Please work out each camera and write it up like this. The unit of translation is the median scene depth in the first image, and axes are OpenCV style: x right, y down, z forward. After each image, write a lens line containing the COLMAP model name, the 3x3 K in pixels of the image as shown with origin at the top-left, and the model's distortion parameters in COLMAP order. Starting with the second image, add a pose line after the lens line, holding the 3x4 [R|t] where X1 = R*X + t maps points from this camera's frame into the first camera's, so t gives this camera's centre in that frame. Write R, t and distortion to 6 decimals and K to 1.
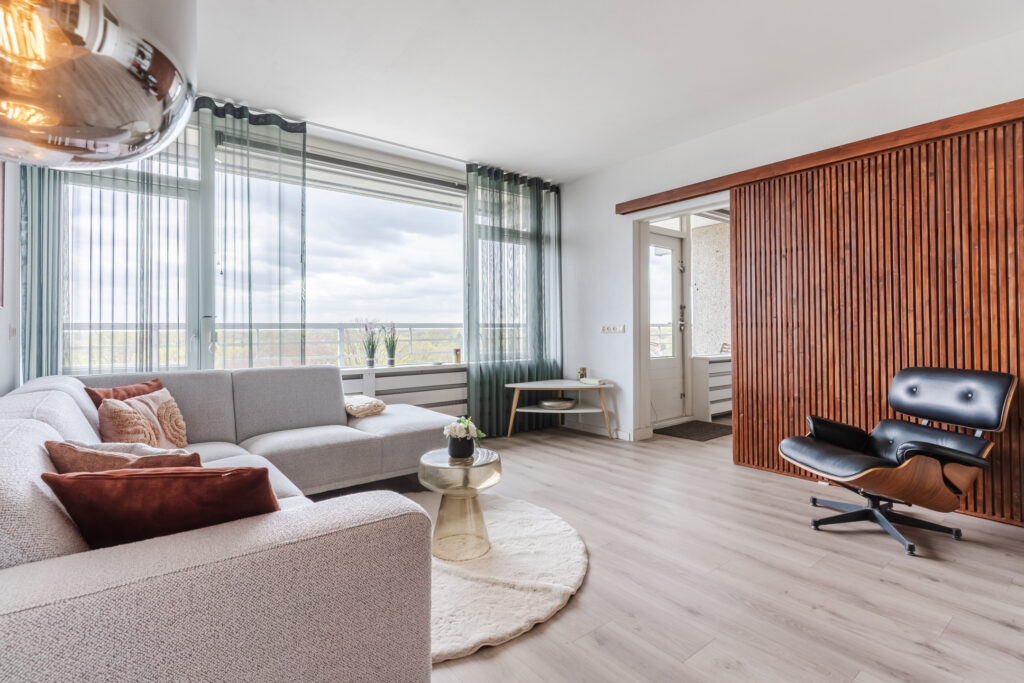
lens RADIAL K [[493.1, 0, 510.5], [0, 493.1, 323.3], [0, 0, 1]] dist [0.000549, 0.000131]
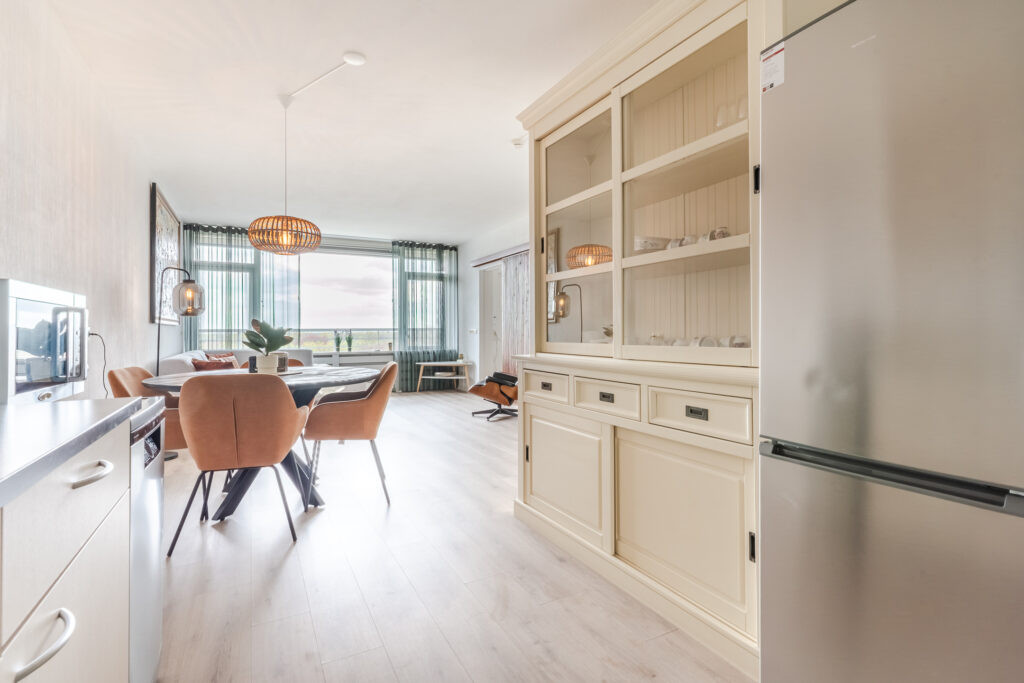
lens RADIAL K [[495.7, 0, 509.0], [0, 495.7, 330.5], [0, 0, 1]] dist [0.005583, 0.000281]
pose [[0.982517, -0.000053, -0.186175, 0.845549], [0.002301, 0.999927, 0.011860, -0.016661], [0.186161, -0.012081, 0.982445, -0.900554]]
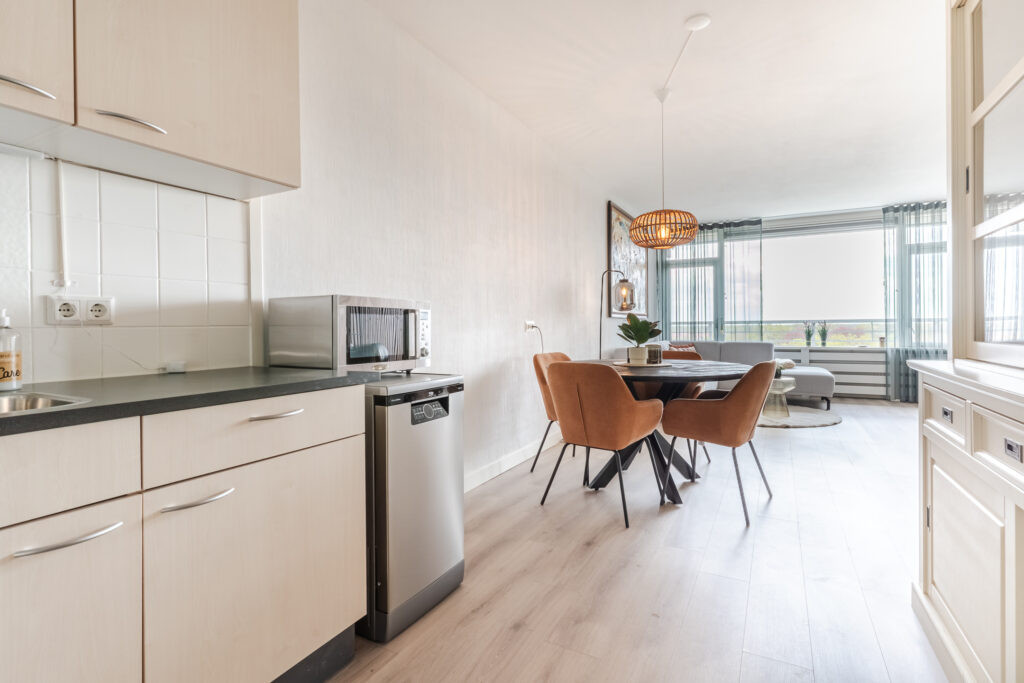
lens RADIAL K [[500.5, 0, 512.4], [0, 500.5, 329.3], [0, 0, 1]] dist [0.002001, -0.000055]
pose [[0.404835, 0.007121, -0.914362, 1.006827], [0.017150, 0.999735, 0.015379, -0.014639], [0.914229, -0.021907, 0.404605, -0.719336]]
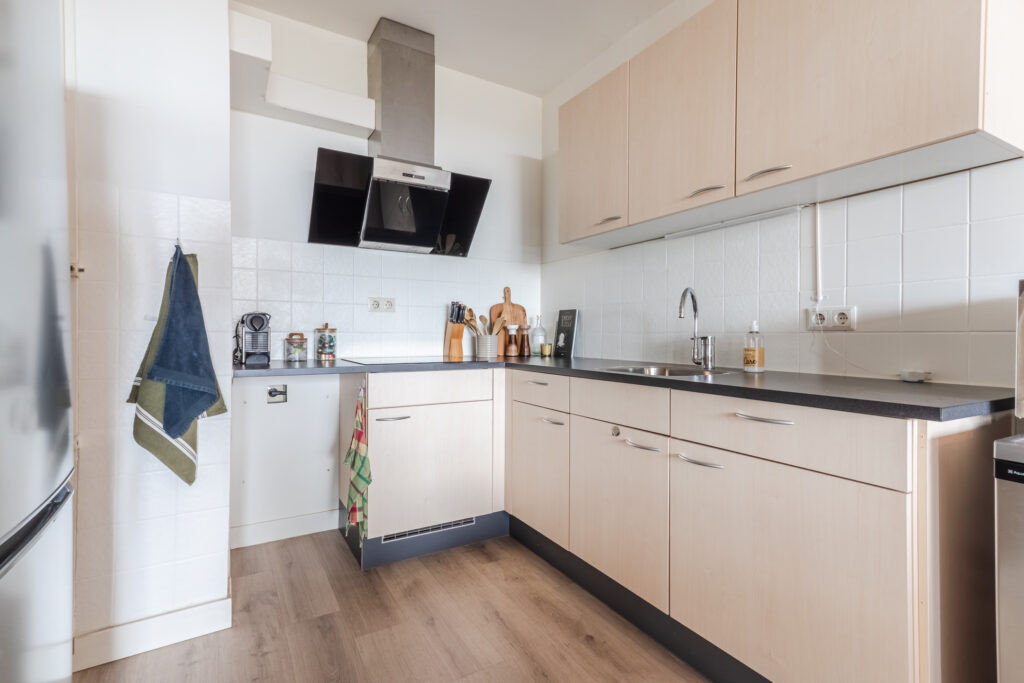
lens RADIAL K [[486.2, 0, 509.5], [0, 486.2, 338.0], [0, 0, 1]] dist [0.027392, 0.000024]
pose [[-0.991052, -0.002715, 0.133448, 0.761566], [-0.003138, 0.999991, -0.002967, -0.008398], [-0.133439, -0.003359, -0.991051, -0.368150]]
